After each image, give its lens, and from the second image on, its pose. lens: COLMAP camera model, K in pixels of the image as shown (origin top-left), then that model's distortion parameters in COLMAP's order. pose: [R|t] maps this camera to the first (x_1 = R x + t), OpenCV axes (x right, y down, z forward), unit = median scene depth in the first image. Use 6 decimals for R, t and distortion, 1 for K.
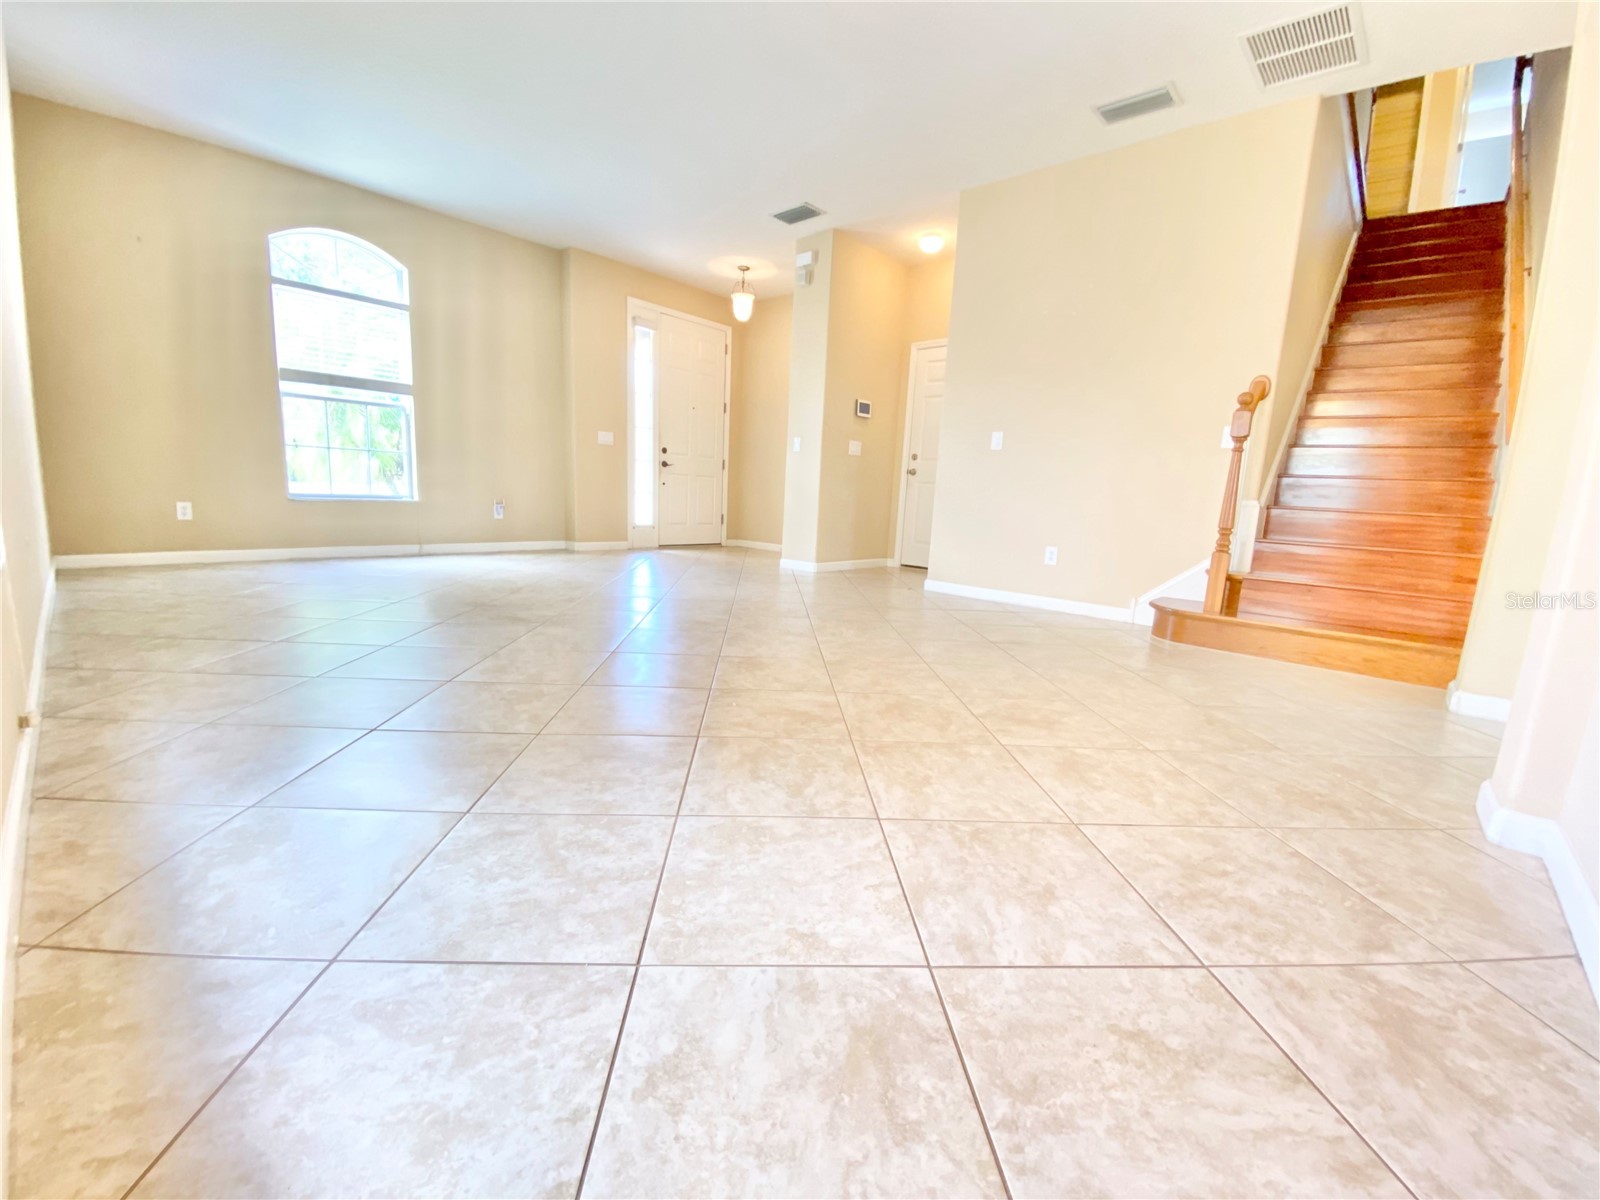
lens RADIAL K [[645.9, 0, 799.2], [0, 645.9, 604.4], [0, 0, 1]] dist [-0.000445, -0.007010]
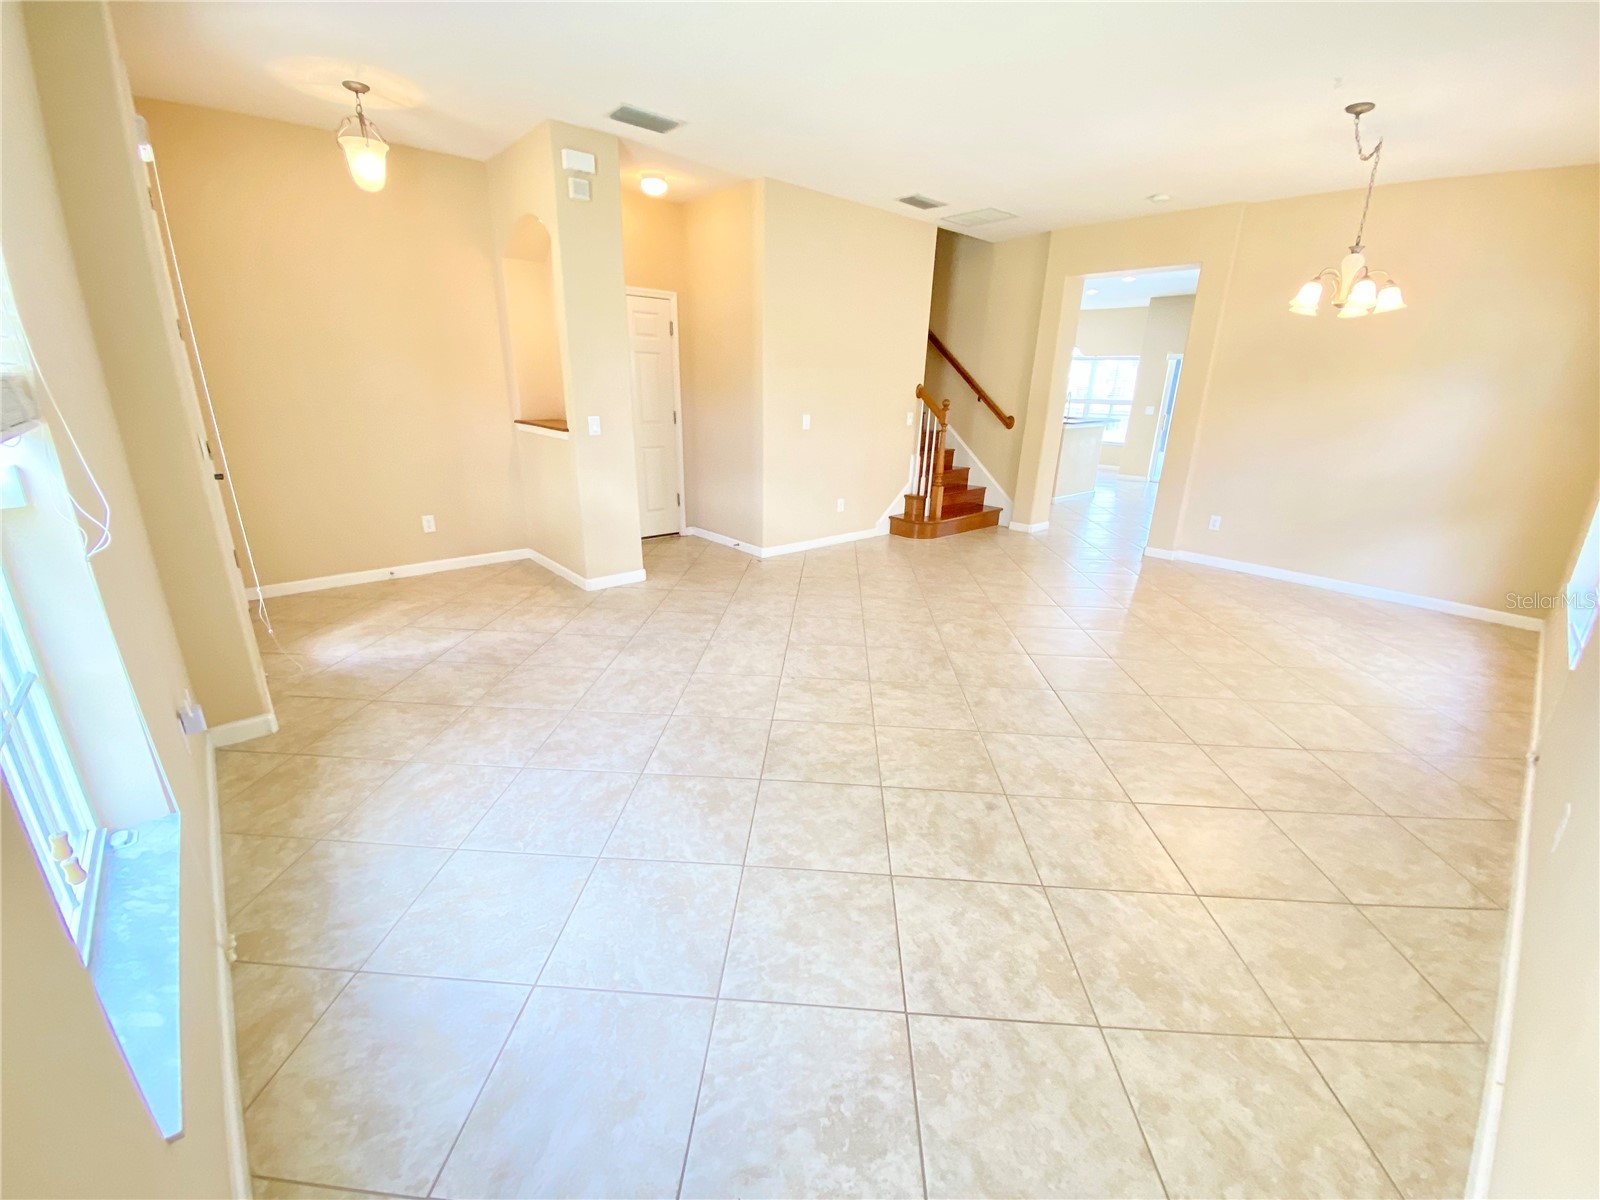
lens RADIAL K [[645.9, 0, 793.3], [0, 645.9, 600.3], [0, 0, 1]] dist [-0.000445, -0.007010]
pose [[0.121363, -0.362154, 0.924184, -0.760586], [0.156465, 0.926406, 0.342478, -0.291735], [-0.980199, 0.103039, 0.169096, 0.689633]]
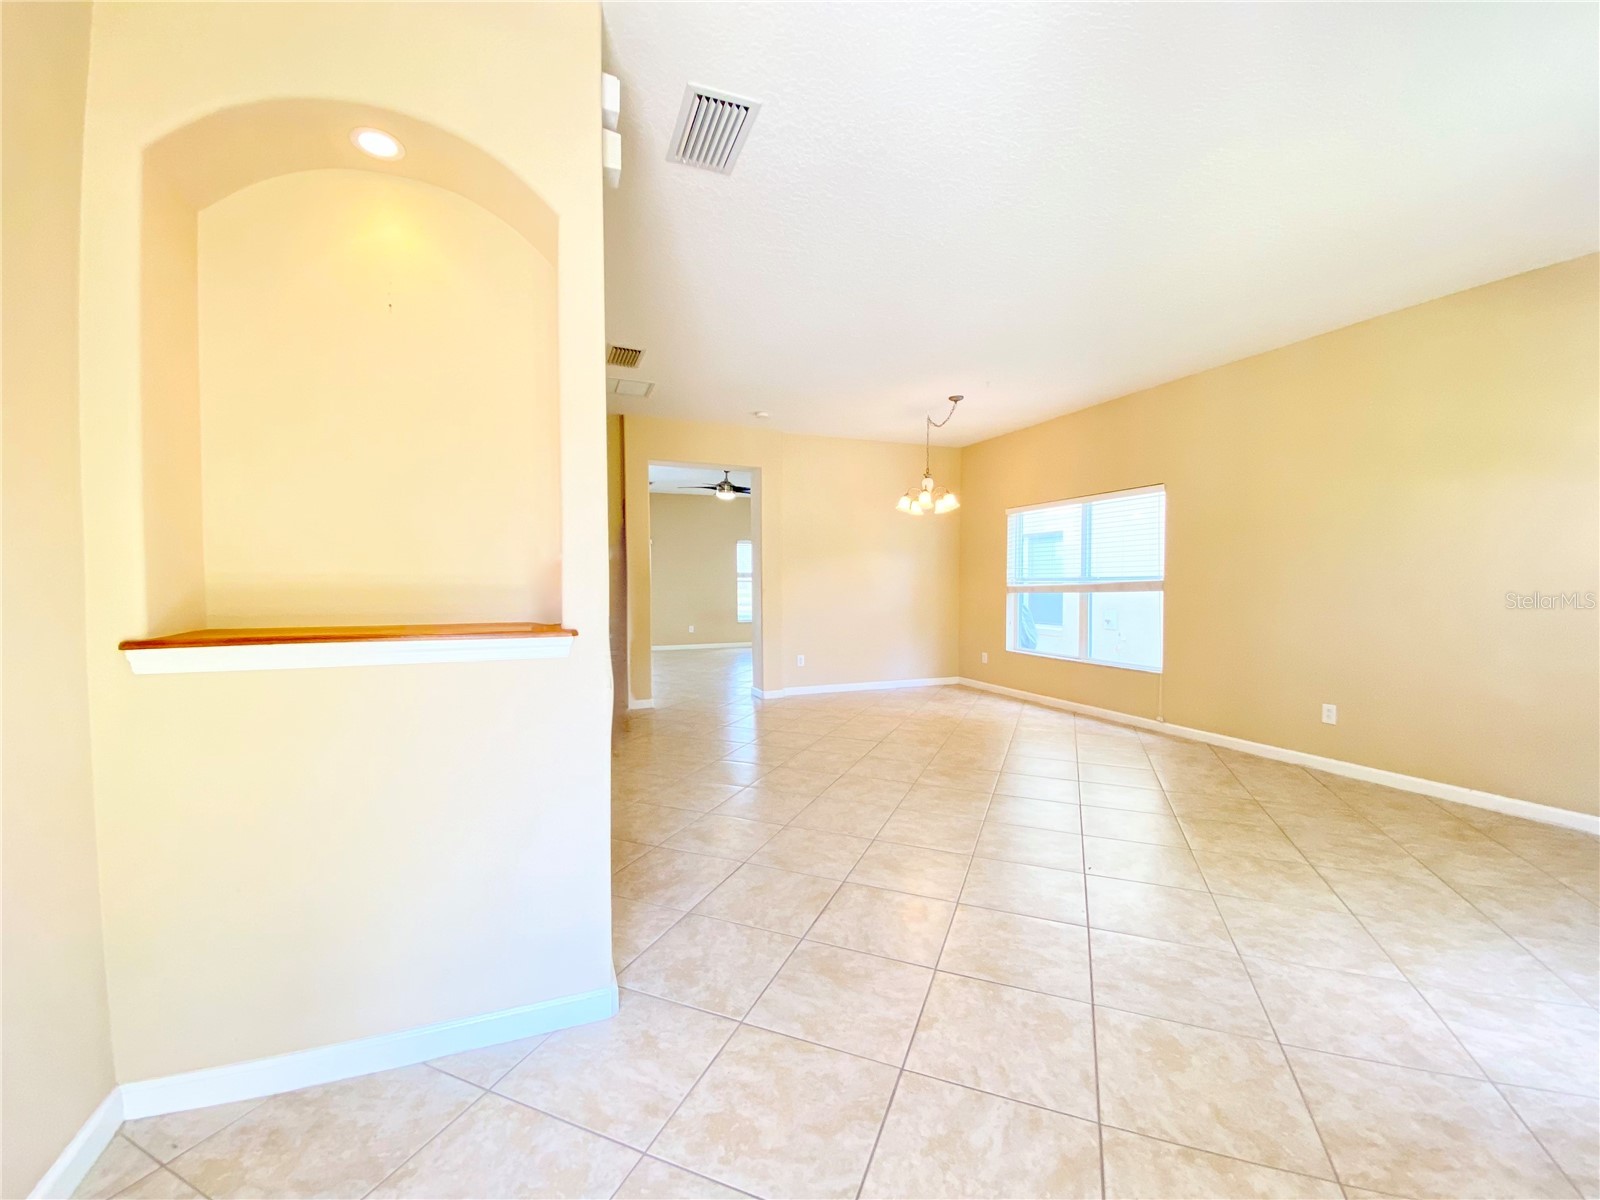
lens RADIAL K [[645.9, 0, 804.6], [0, 645.9, 597.2], [0, 0, 1]] dist [-0.000445, -0.007010]
pose [[-0.903046, -0.077227, 0.422545, -0.232710], [0.016293, 0.976839, 0.213355, -0.343037], [-0.429235, 0.199554, -0.880872, 1.302208]]
